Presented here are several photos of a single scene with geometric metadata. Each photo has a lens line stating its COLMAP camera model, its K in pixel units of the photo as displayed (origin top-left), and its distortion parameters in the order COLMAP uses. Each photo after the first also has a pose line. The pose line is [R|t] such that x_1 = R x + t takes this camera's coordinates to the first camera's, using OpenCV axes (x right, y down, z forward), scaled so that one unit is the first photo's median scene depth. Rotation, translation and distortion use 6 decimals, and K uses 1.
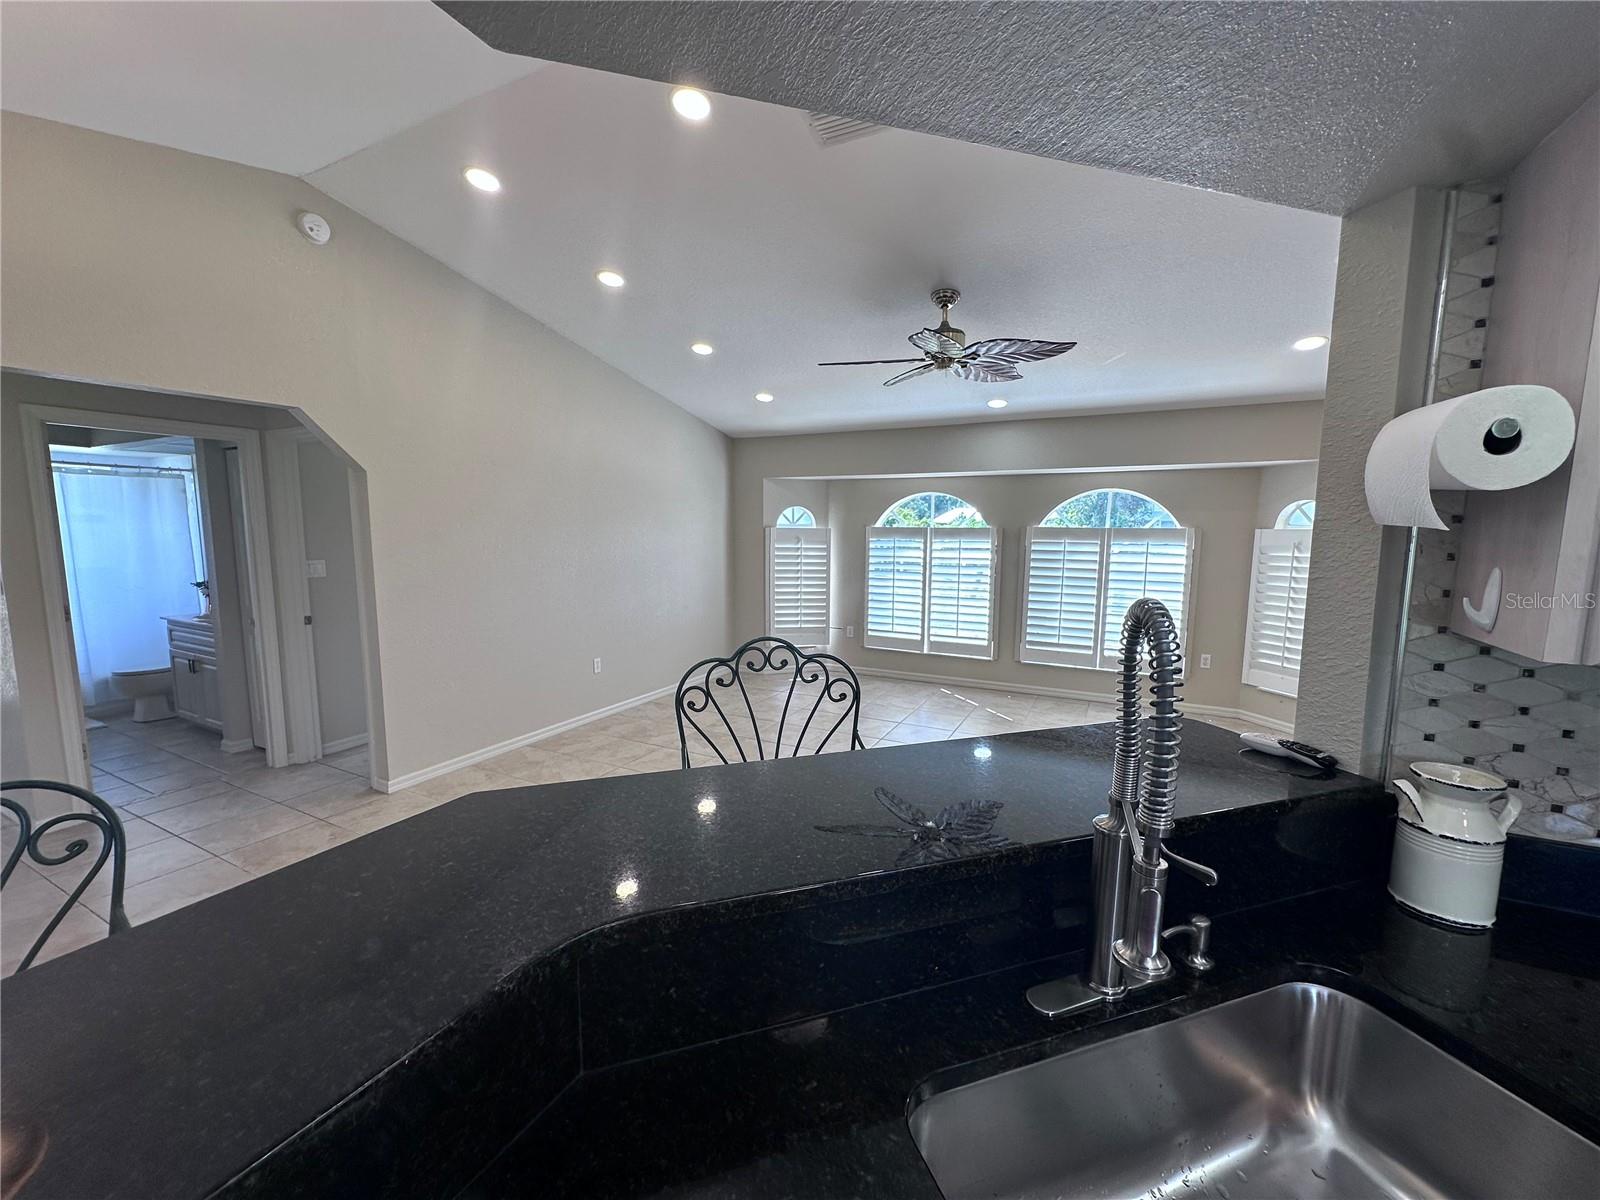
lens RADIAL K [[639.5, 0, 800.0], [0, 639.5, 600.0], [0, 0, 1]] dist [-0.002148, 0.000204]
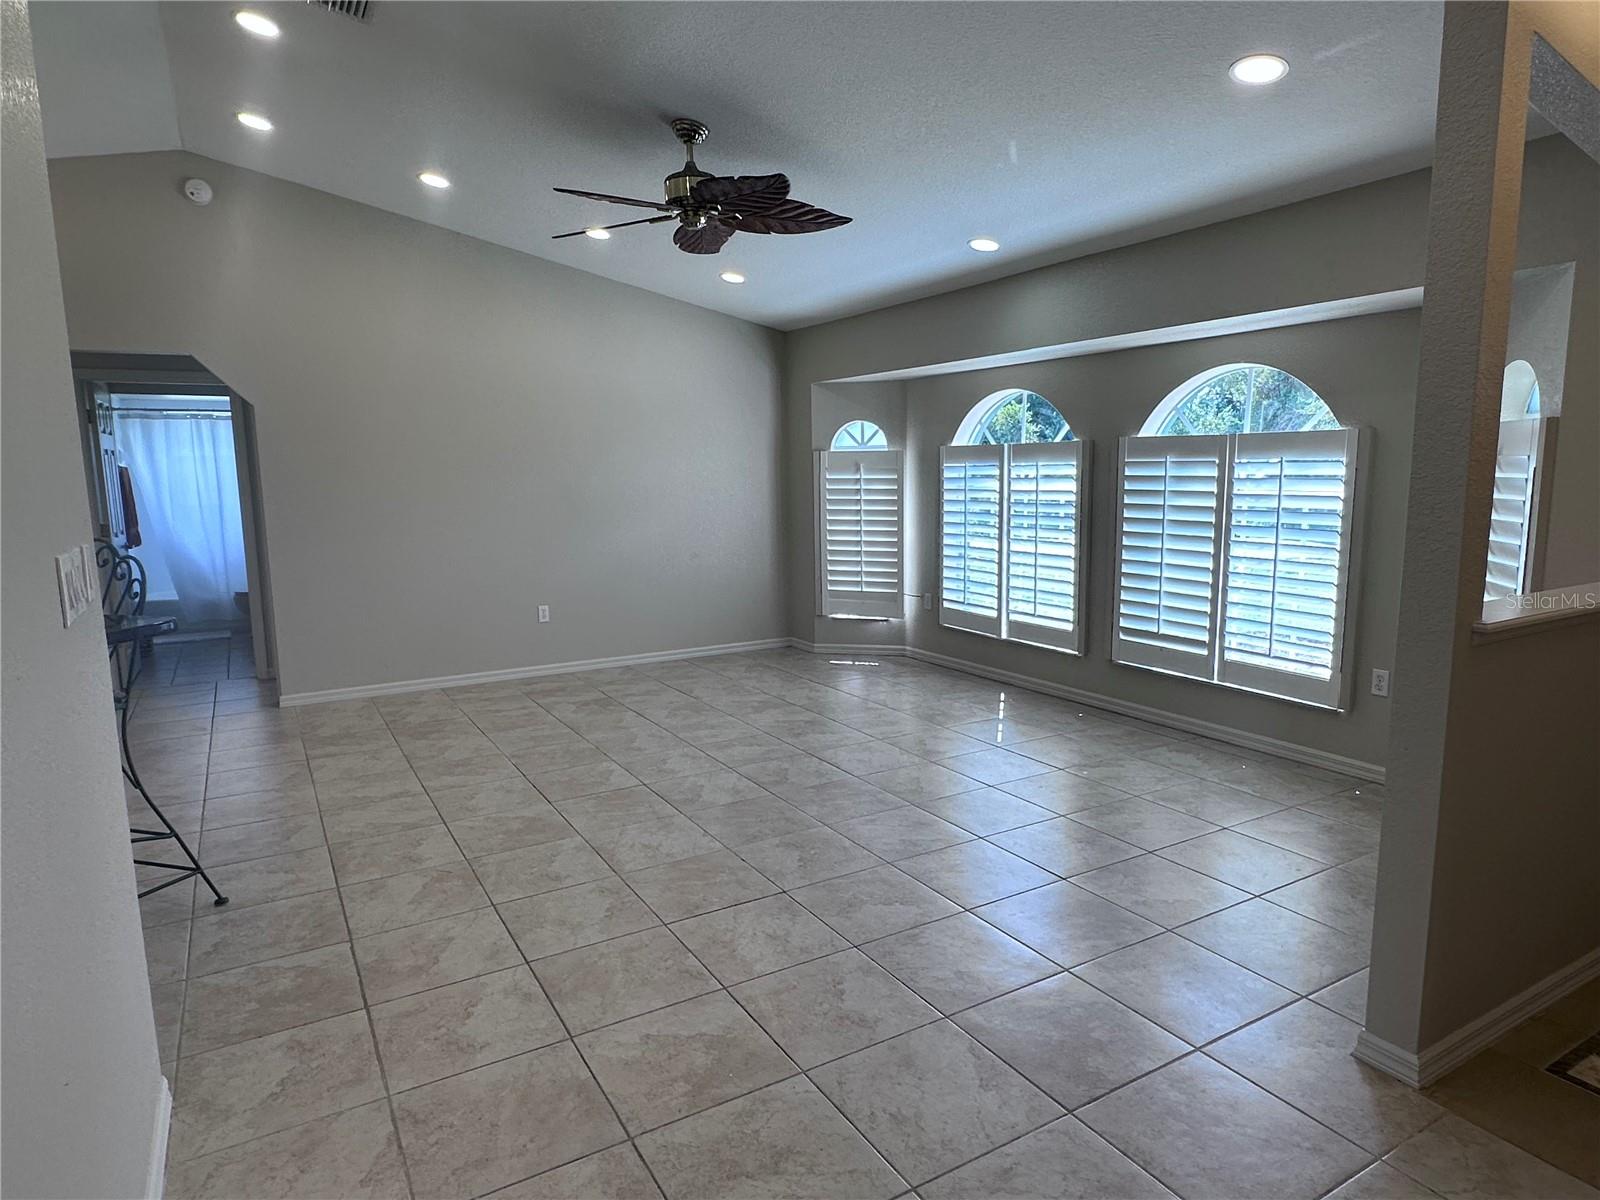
lens RADIAL K [[956.1, 0, 797.8], [0, 956.1, 607.9], [0, 0, 1]] dist [-0.001166, 0.002981]
pose [[0.843014, 0.059940, -0.534542, 0.628065], [-0.040035, 0.998007, 0.048772, 0.014888], [0.536400, -0.019715, 0.843733, 0.076314]]
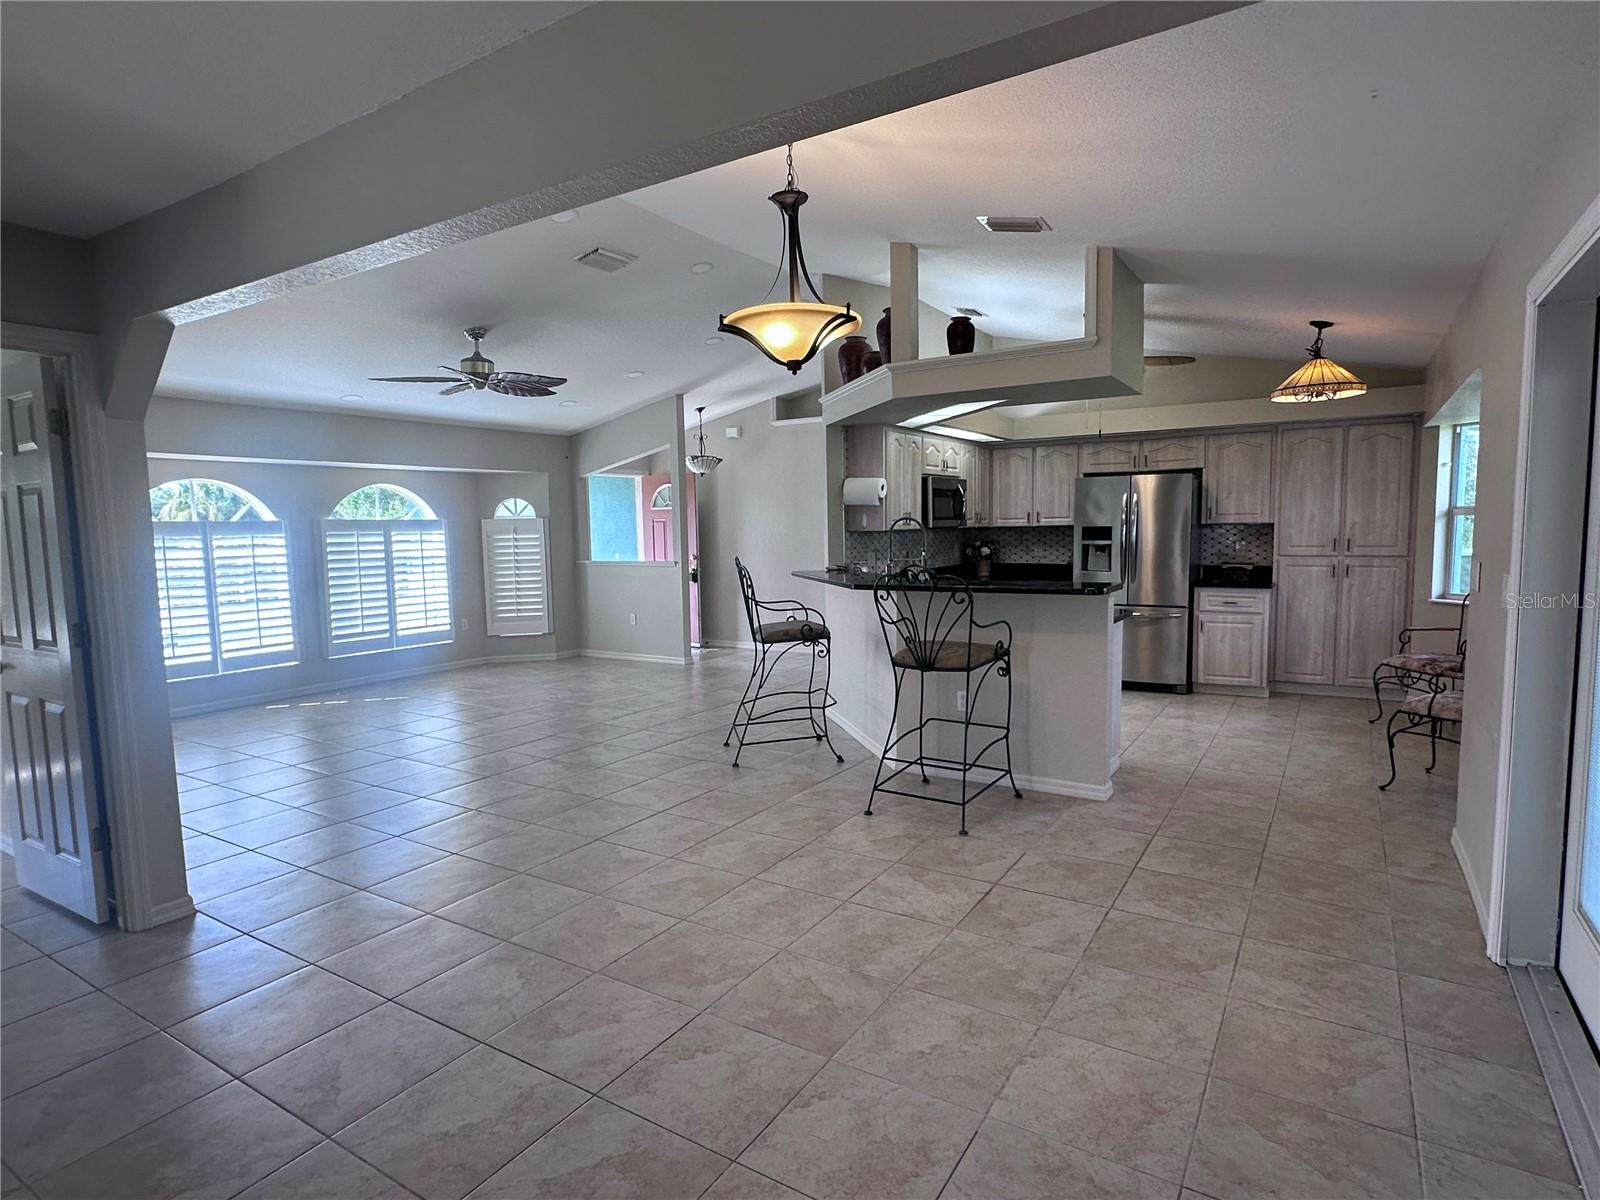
lens RADIAL K [[865.7, 0, 797.9], [0, 865.7, 608.1], [0, 0, 1]] dist [-0.001774, 0.000665]
pose [[0.085112, -0.102828, 0.991051, -0.966799], [0.134465, 0.986746, 0.090834, -0.002674], [-0.987256, 0.125530, 0.097811, 0.174706]]
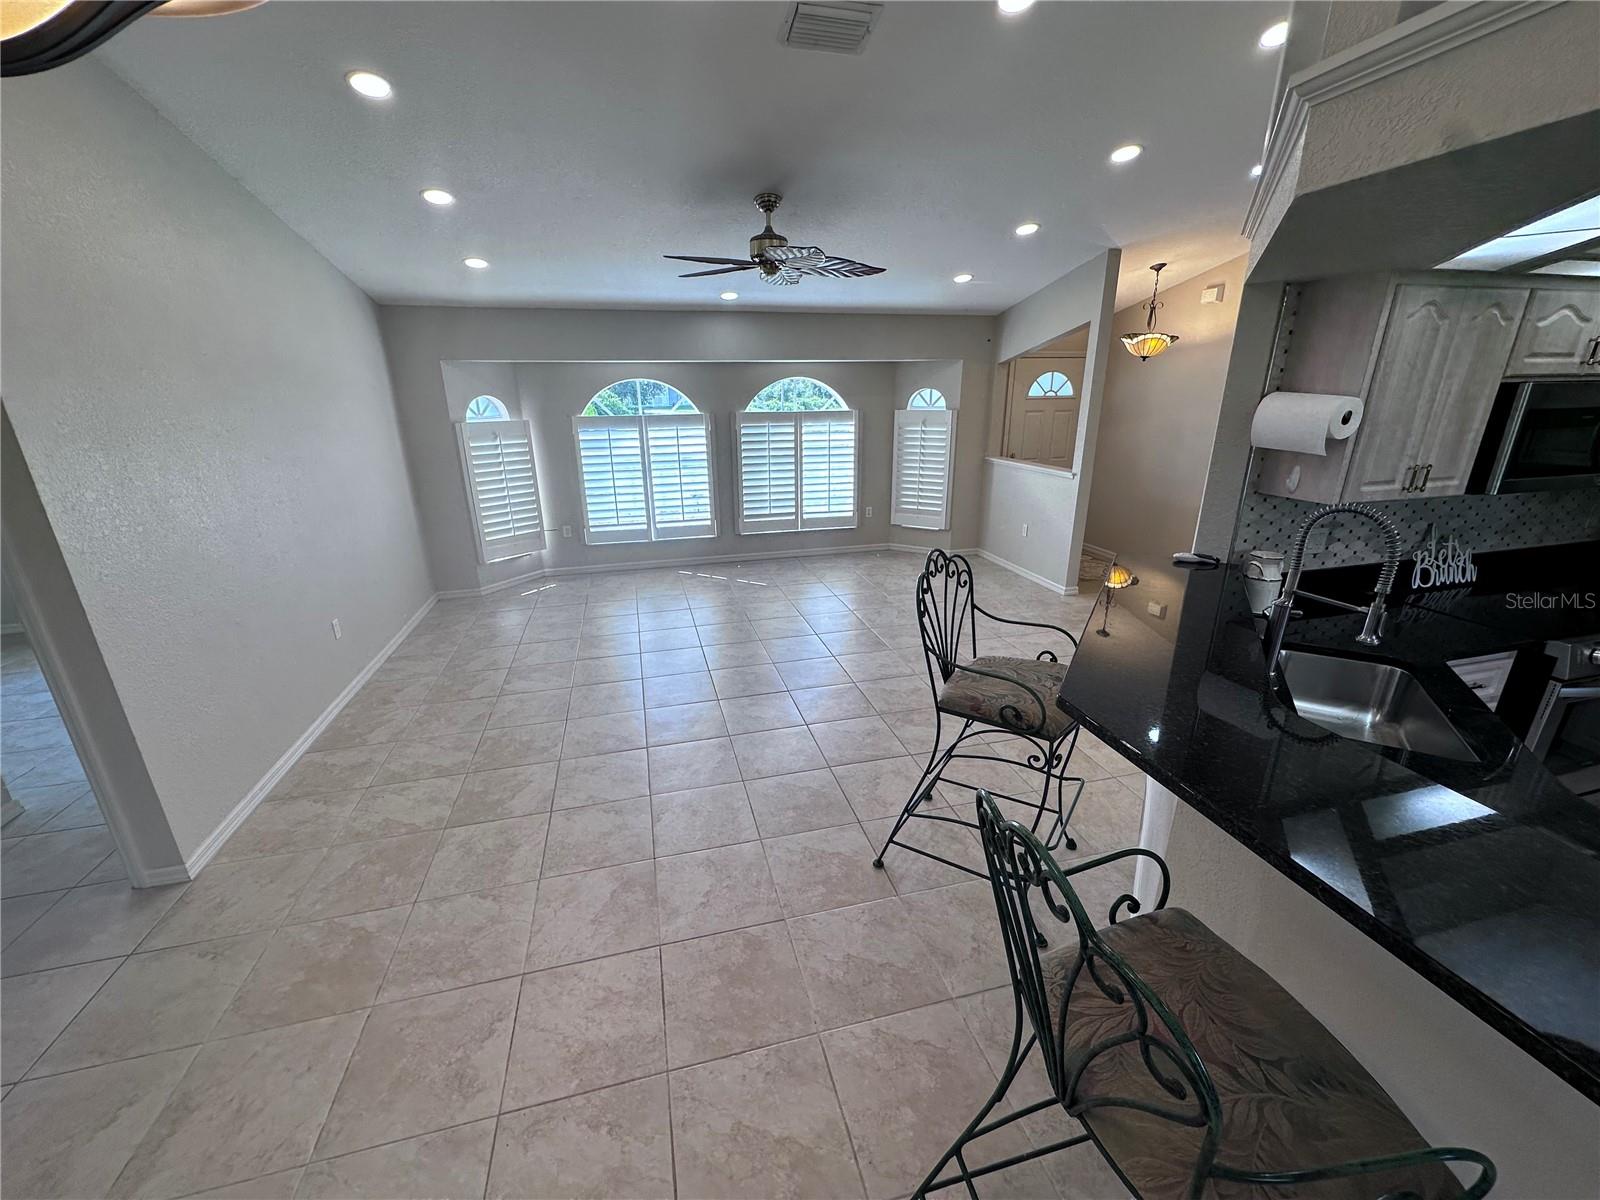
lens RADIAL K [[639.5, 0, 800.0], [0, 639.5, 600.0], [0, 0, 1]] dist [-0.002148, 0.000204]
pose [[0.743398, -0.224952, 0.629886, -0.351941], [0.091900, 0.967167, 0.236944, -0.055776], [-0.662505, -0.118257, 0.739663, 0.075265]]
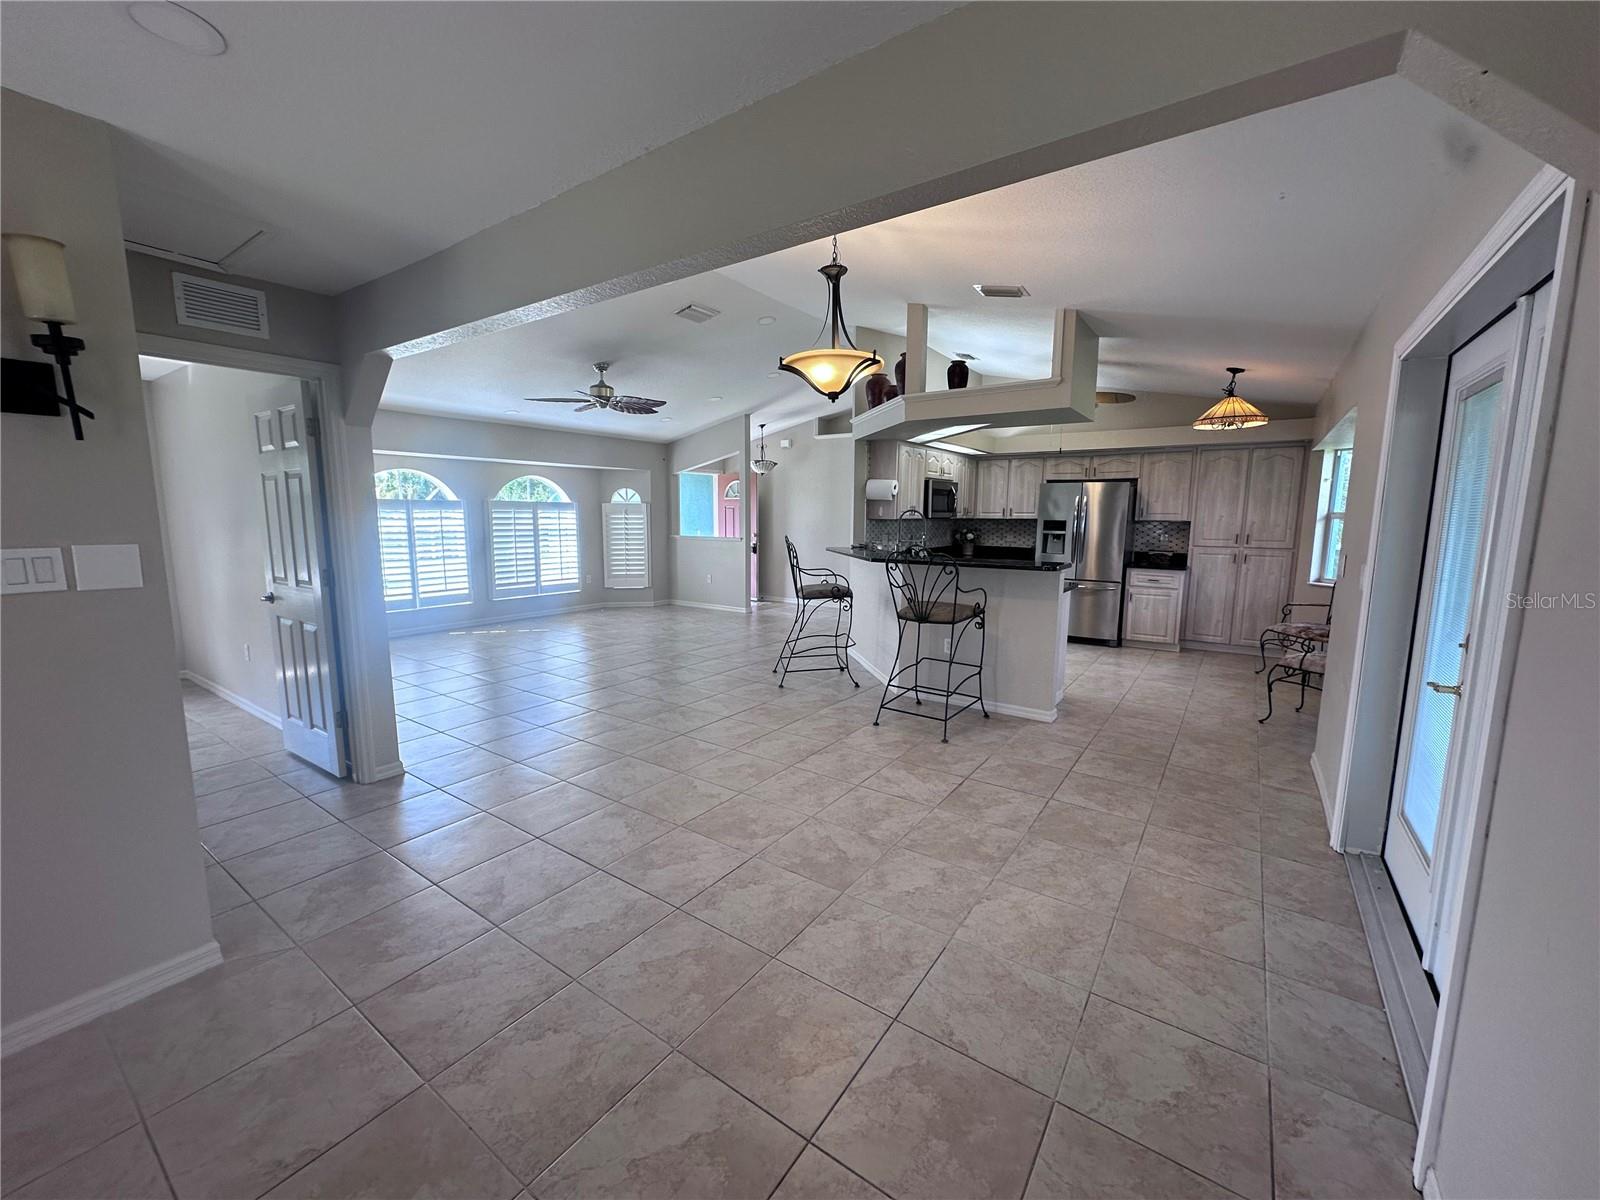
lens RADIAL K [[638.1, 0, 800.0], [0, 638.1, 600.0], [0, 0, 1]] dist [0.000540, 0.000546]
pose [[0.133343, -0.139050, 0.981267, -0.977881], [0.108408, 0.986214, 0.125020, -0.002992], [-0.985123, 0.089707, 0.146579, 0.174488]]
